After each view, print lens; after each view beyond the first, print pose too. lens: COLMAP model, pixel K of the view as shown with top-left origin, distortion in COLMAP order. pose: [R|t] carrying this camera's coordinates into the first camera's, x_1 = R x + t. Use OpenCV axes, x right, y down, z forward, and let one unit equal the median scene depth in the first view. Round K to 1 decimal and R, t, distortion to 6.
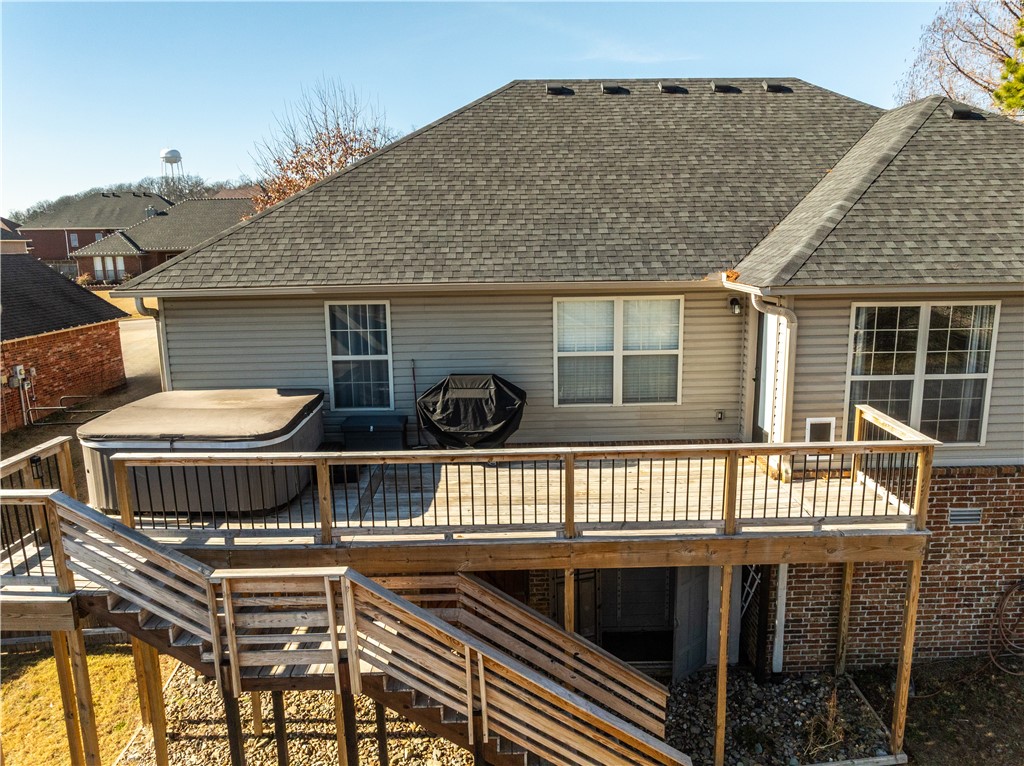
lens RADIAL K [[723.3, 0, 512.0], [0, 723.3, 383.0], [0, 0, 1]] dist [-0.029553, 0.011521]
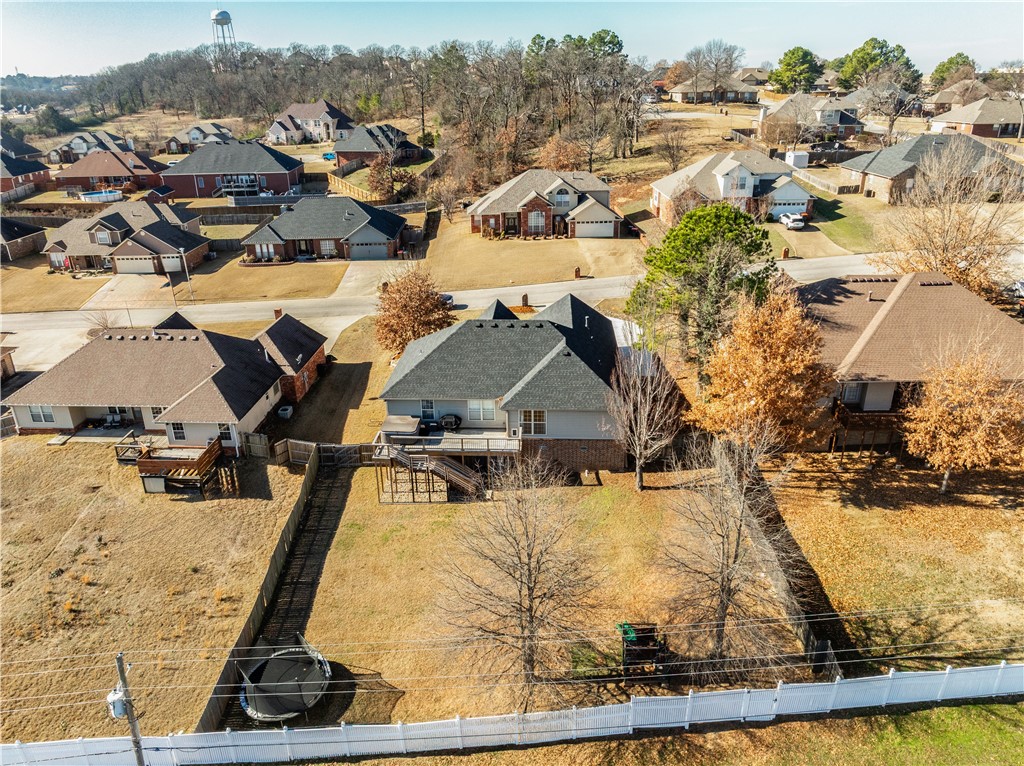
lens RADIAL K [[723.3, 0, 512.0], [0, 723.3, 383.0], [0, 0, 1]] dist [-0.029553, 0.011521]
pose [[0.997711, 0.028393, -0.061373, 0.688989], [-0.015390, 0.979104, 0.202776, -1.288457], [0.065848, -0.201367, 0.977300, -3.915886]]
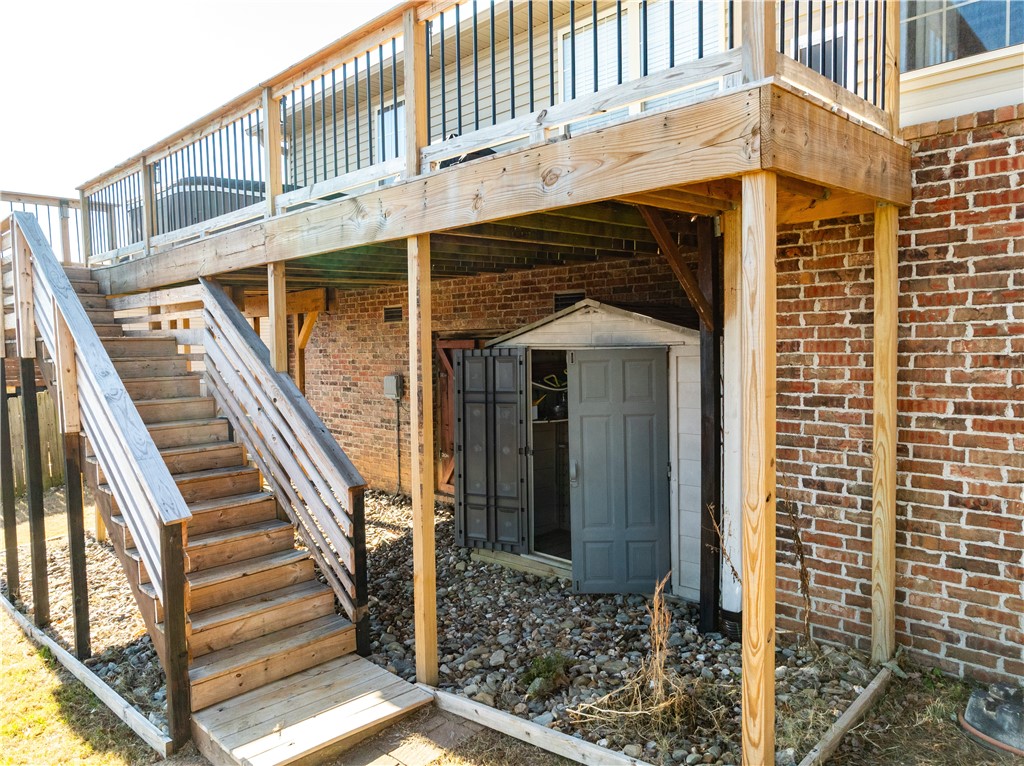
lens RADIAL K [[723.3, 0, 512.0], [0, 723.3, 383.0], [0, 0, 1]] dist [-0.029553, 0.011521]
pose [[0.704087, 0.042837, -0.708820, 0.586490], [-0.132767, 0.988518, -0.072140, 0.307900], [0.697591, 0.144901, 0.701691, 0.554146]]
